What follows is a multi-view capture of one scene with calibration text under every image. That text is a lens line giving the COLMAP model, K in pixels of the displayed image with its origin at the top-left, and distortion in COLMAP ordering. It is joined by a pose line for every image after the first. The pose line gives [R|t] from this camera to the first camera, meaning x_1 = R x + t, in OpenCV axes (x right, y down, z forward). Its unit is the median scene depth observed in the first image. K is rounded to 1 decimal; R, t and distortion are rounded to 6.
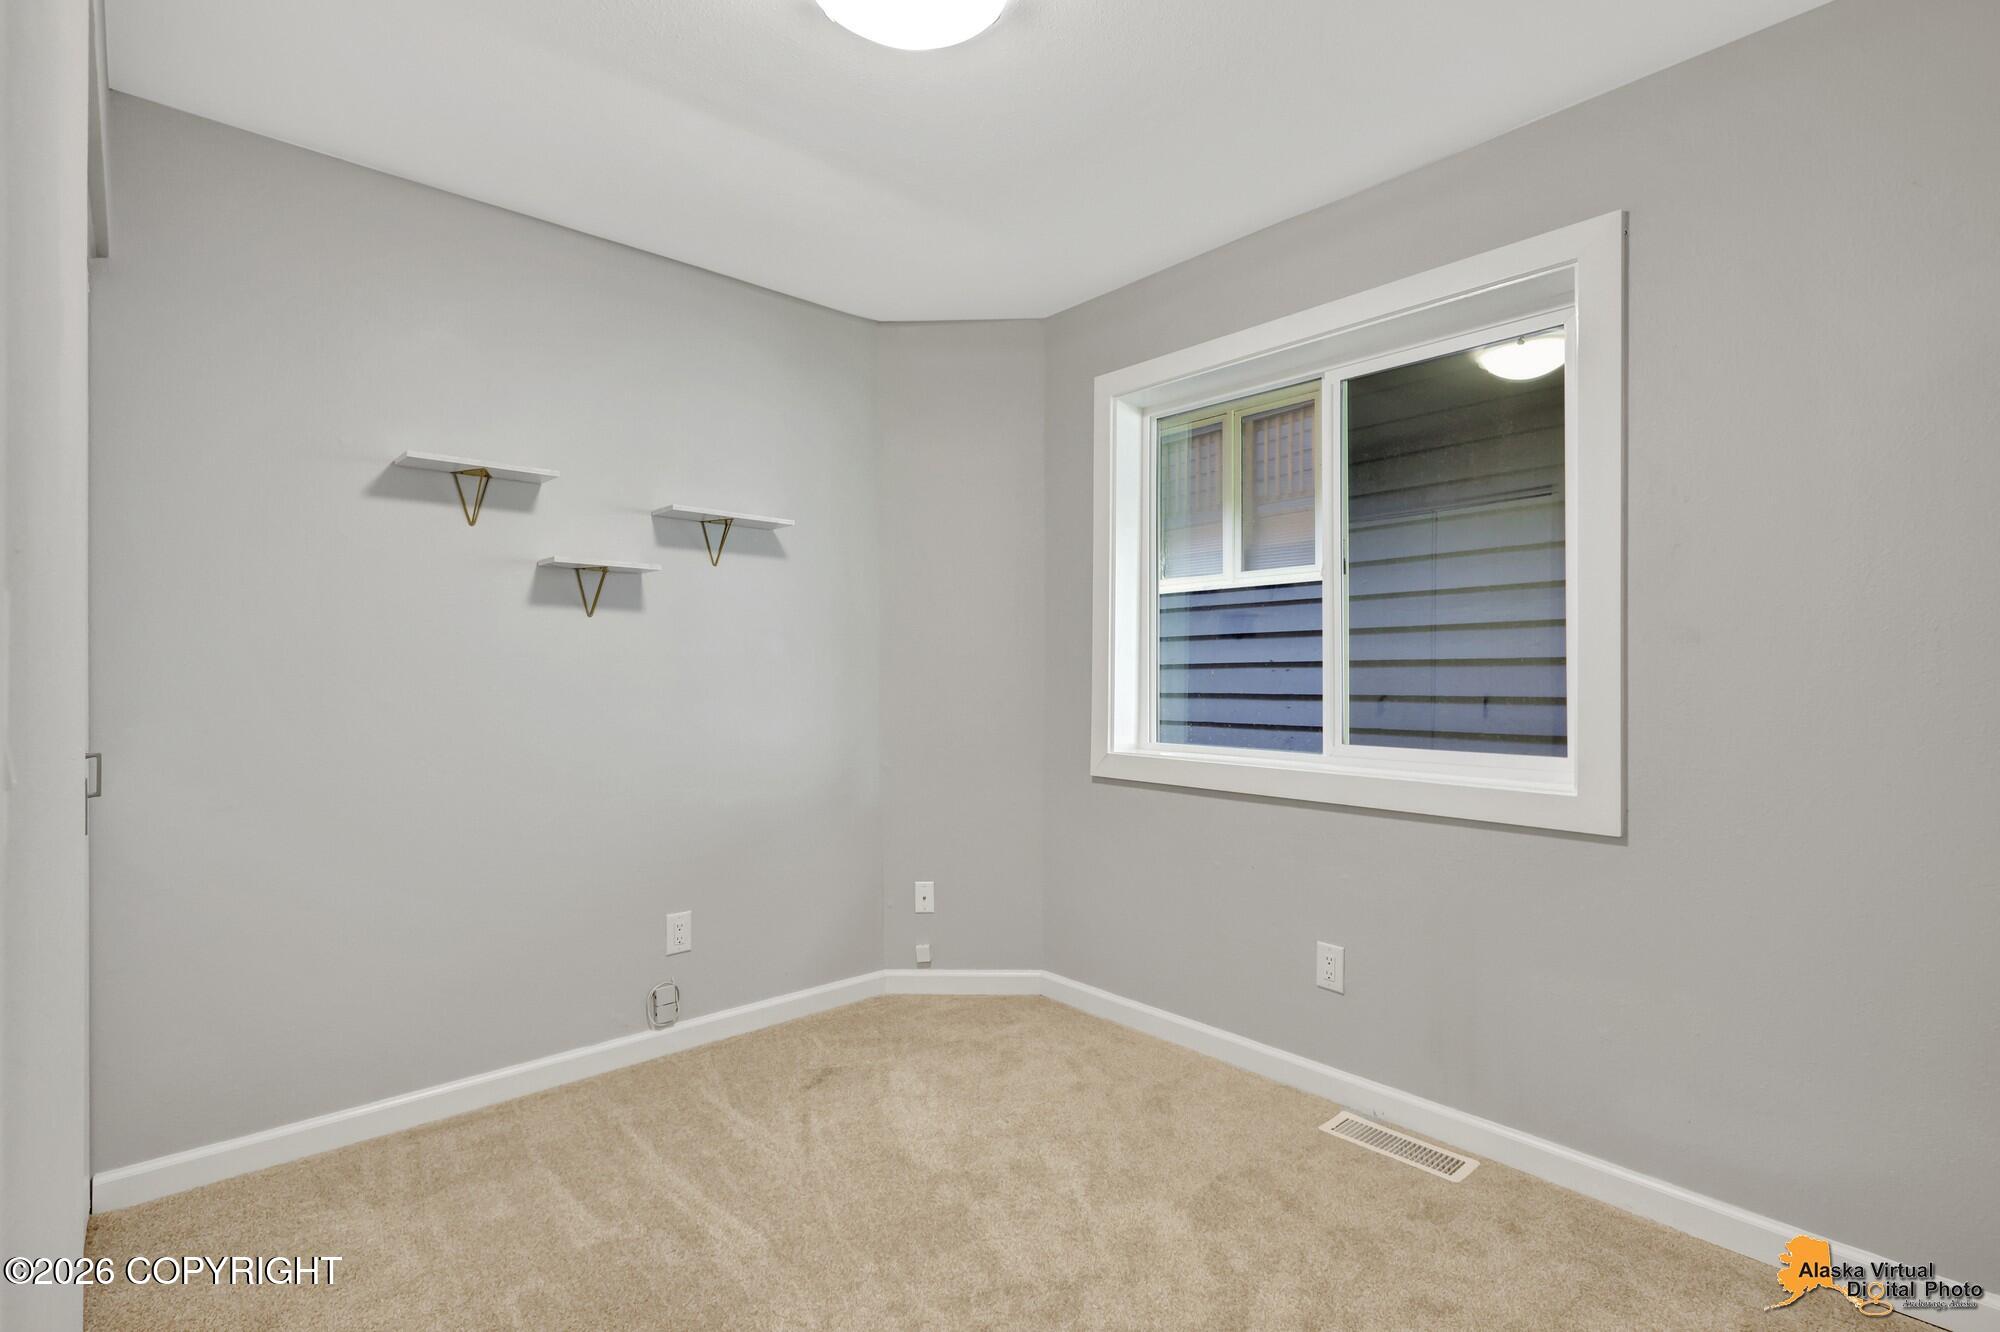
lens RADIAL K [[936.2, 0, 1007.0], [0, 936.2, 664.1], [0, 0, 1]] dist [0.011083, -0.005195]
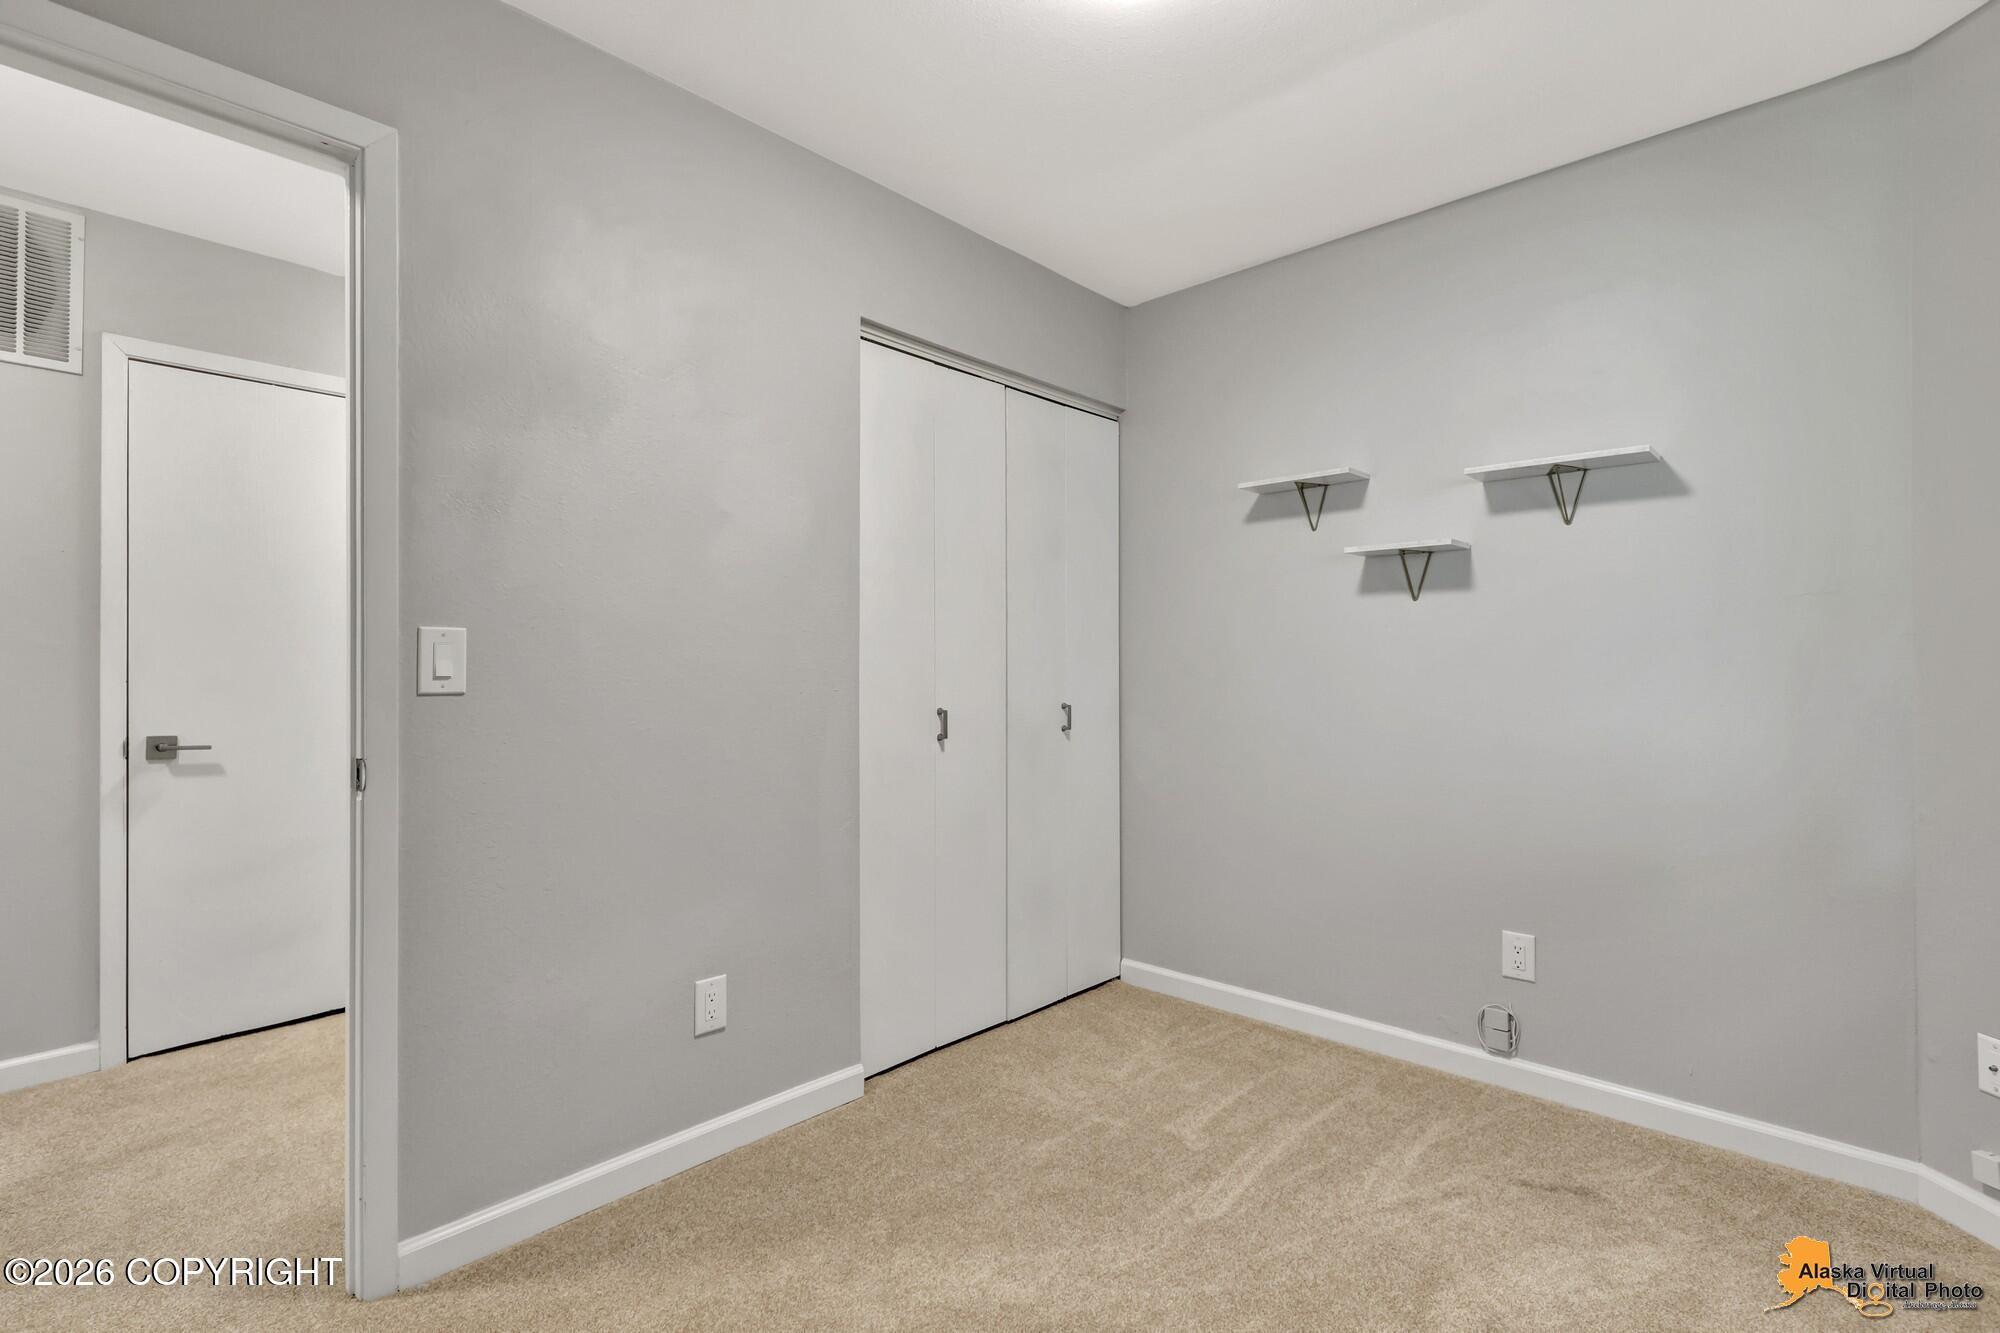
lens RADIAL K [[936.2, 0, 1007.0], [0, 936.2, 672.6], [0, 0, 1]] dist [0.011083, -0.005195]
pose [[0.082345, -0.001190, -0.996603, 0.522604], [0.003744, 0.999993, -0.000885, 0.025638], [0.996597, -0.003659, 0.082349, 0.501867]]
